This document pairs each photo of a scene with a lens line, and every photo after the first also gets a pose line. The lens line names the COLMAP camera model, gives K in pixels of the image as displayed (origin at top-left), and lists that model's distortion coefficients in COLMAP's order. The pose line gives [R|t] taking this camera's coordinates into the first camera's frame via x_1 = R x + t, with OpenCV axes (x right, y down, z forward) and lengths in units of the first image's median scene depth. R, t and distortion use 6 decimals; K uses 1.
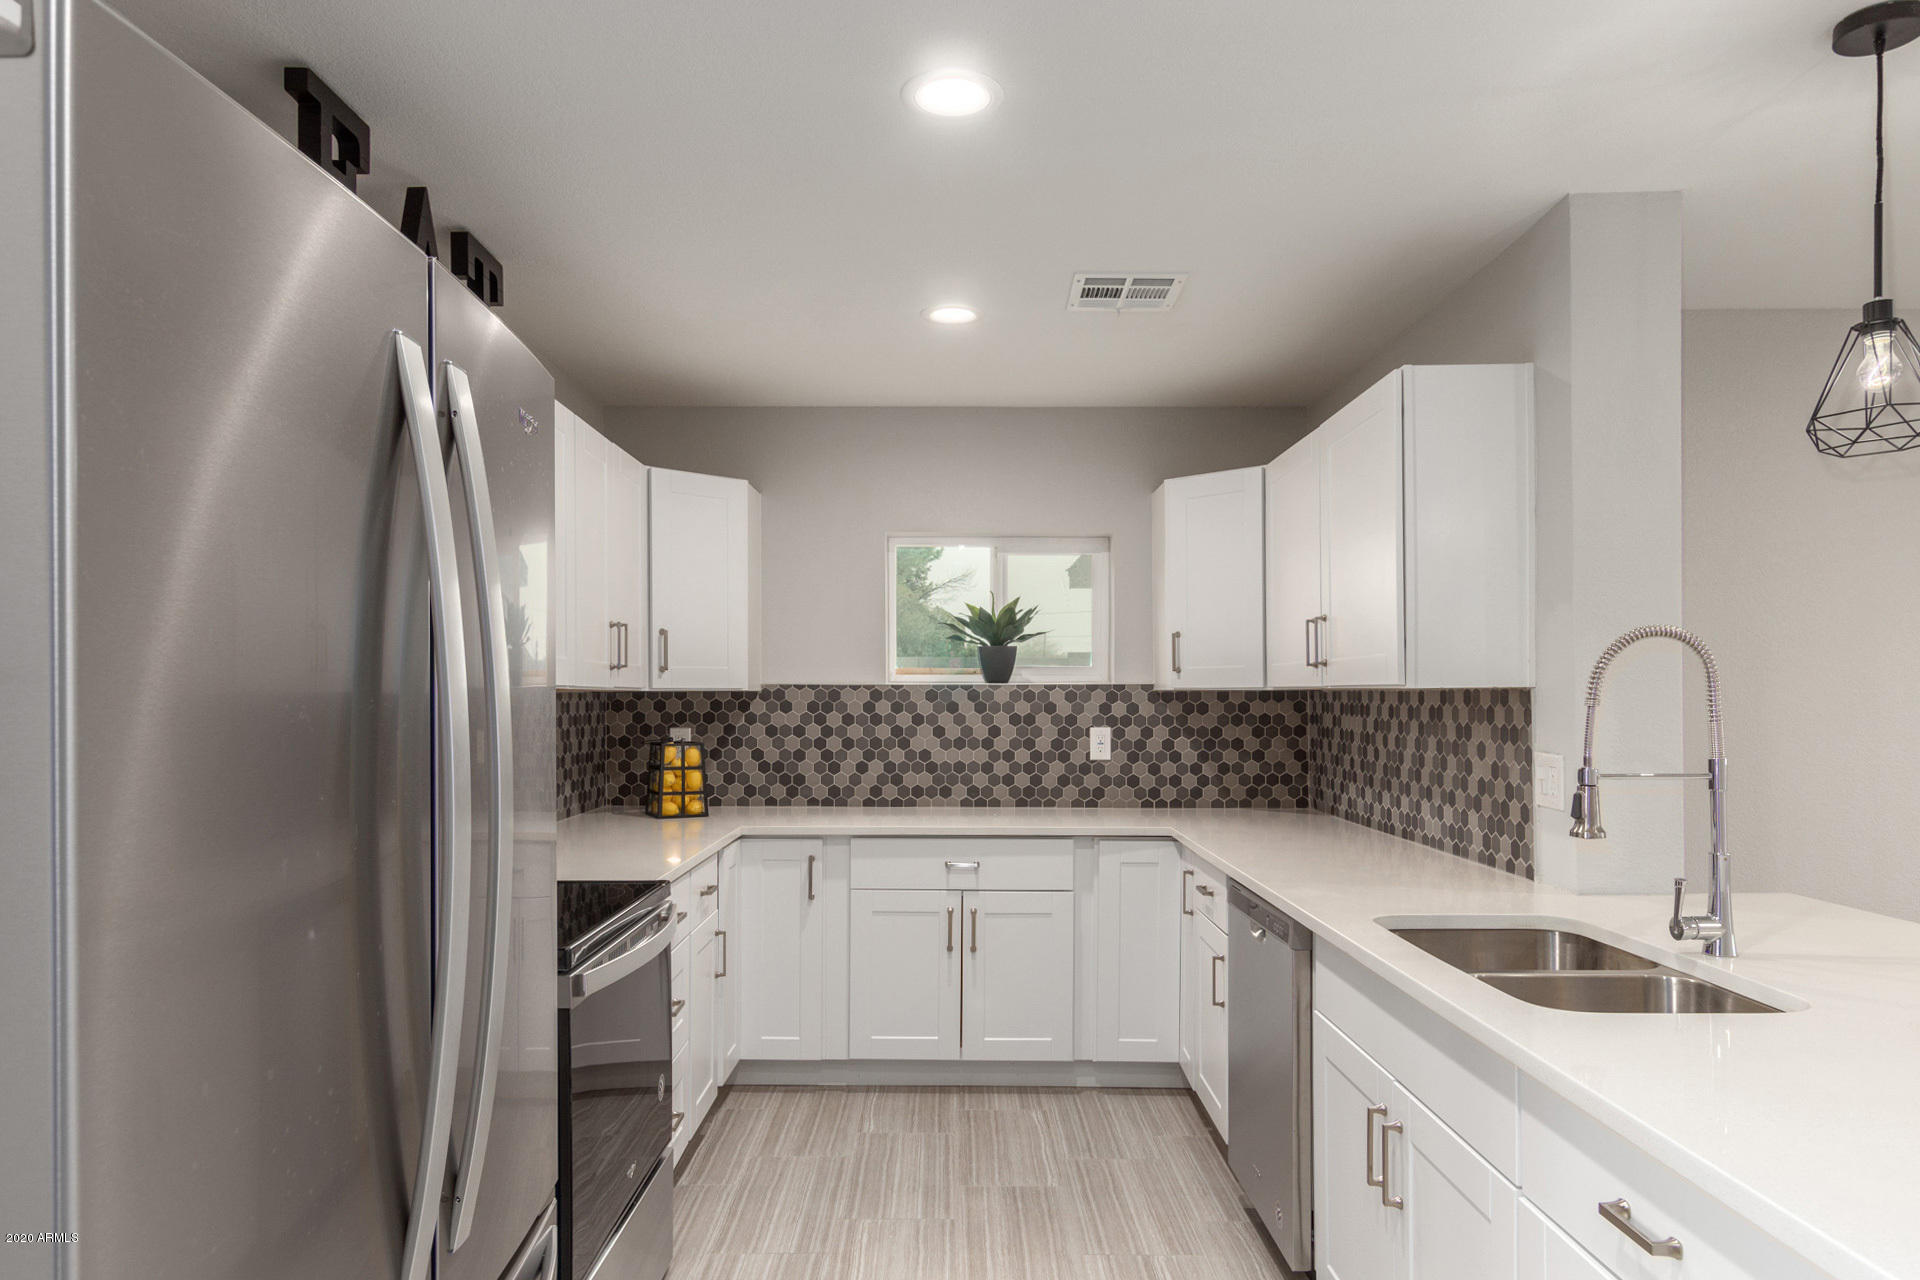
lens RADIAL K [[1202.1, 0, 976.3], [0, 1202.1, 706.9], [0, 0, 1]] dist [0.004365, 0.004891]
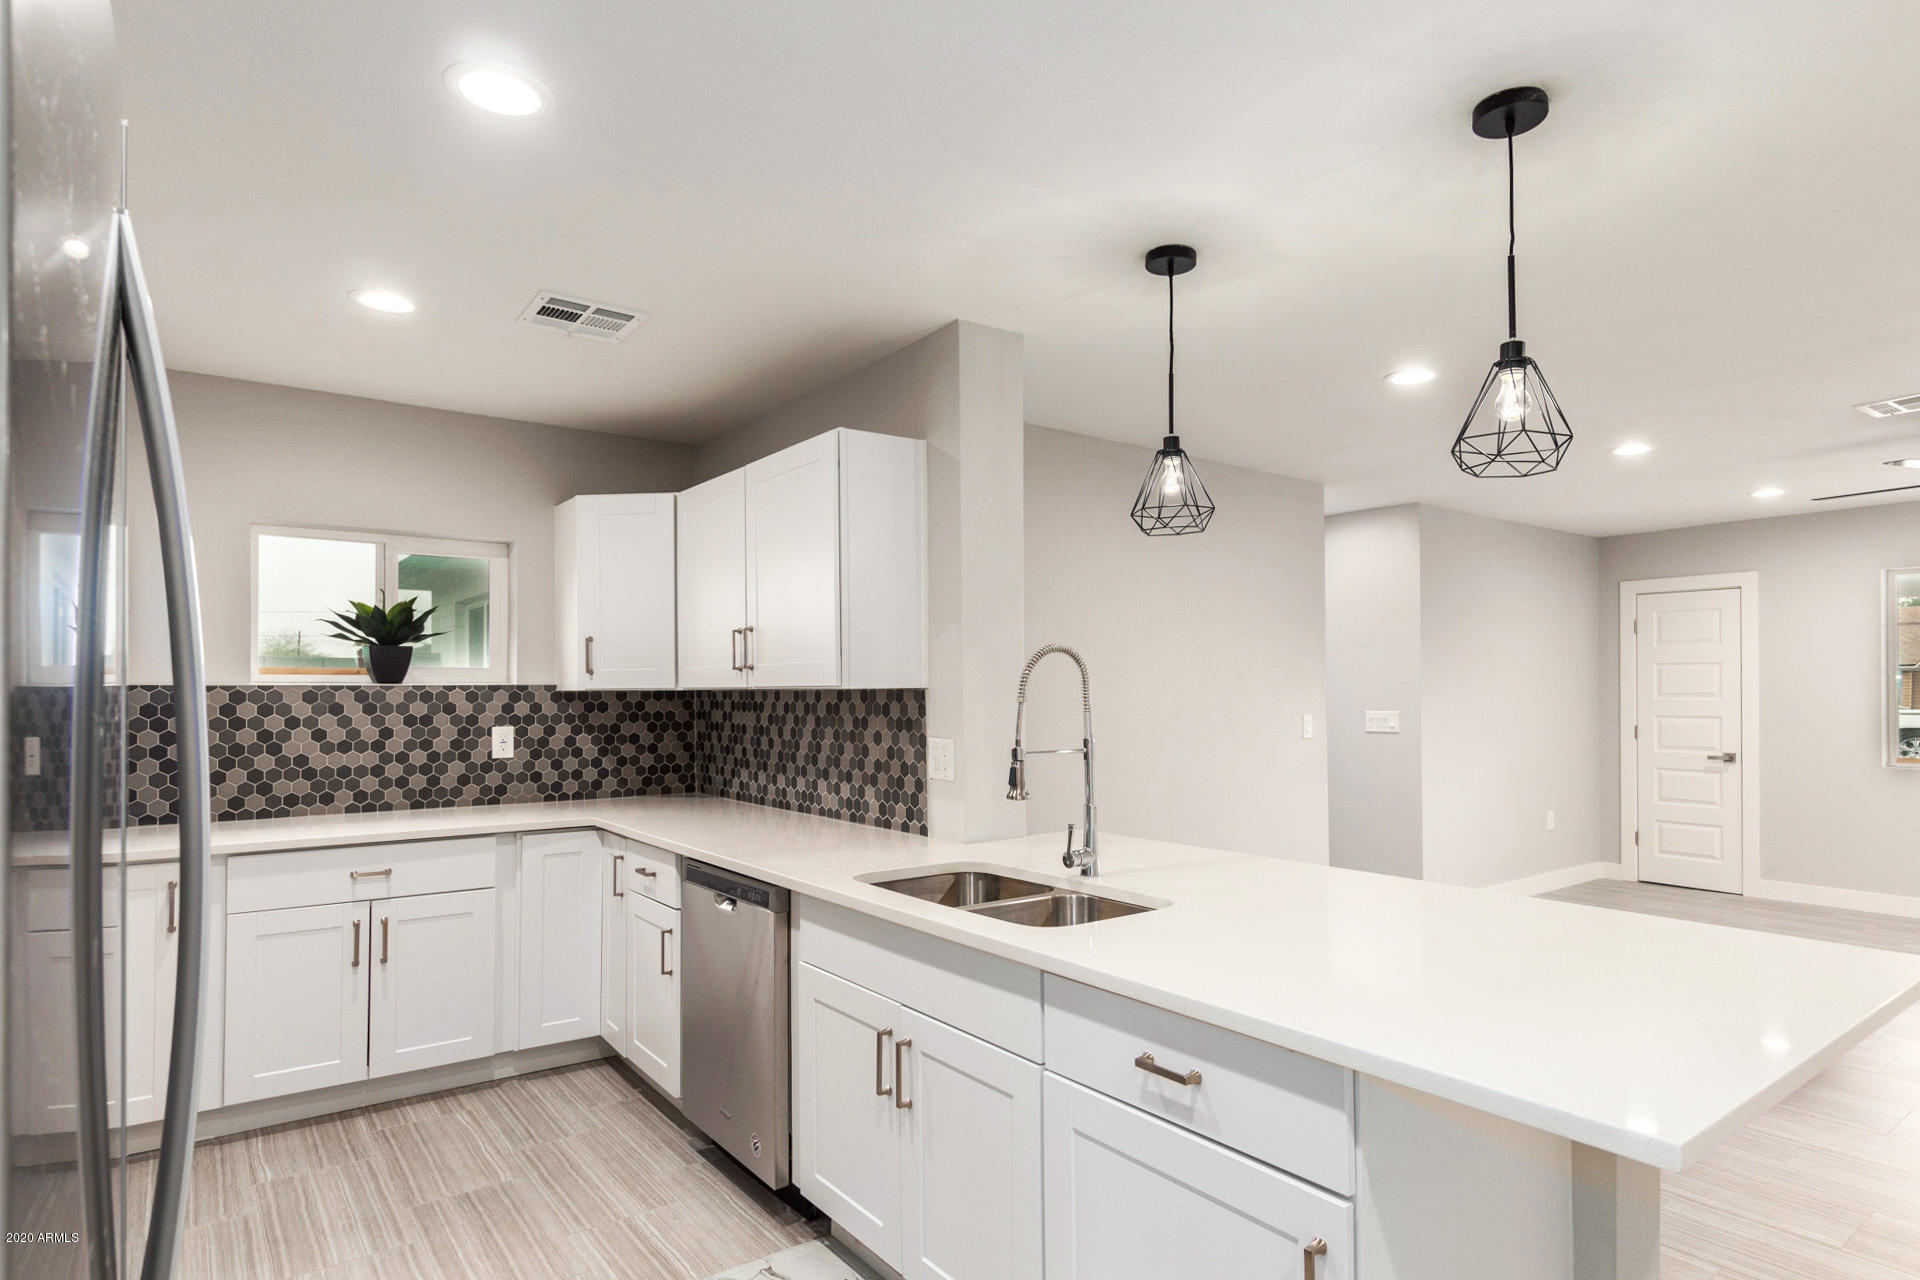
lens RADIAL K [[1037.6, 0, 974.1], [0, 1037.6, 686.0], [0, 0, 1]] dist [0.007004, -0.000266]
pose [[0.804433, 0.000439, 0.594043, -0.126497], [0.009855, 0.999852, -0.014085, -0.001593], [-0.593962, 0.017185, 0.804310, 0.049507]]
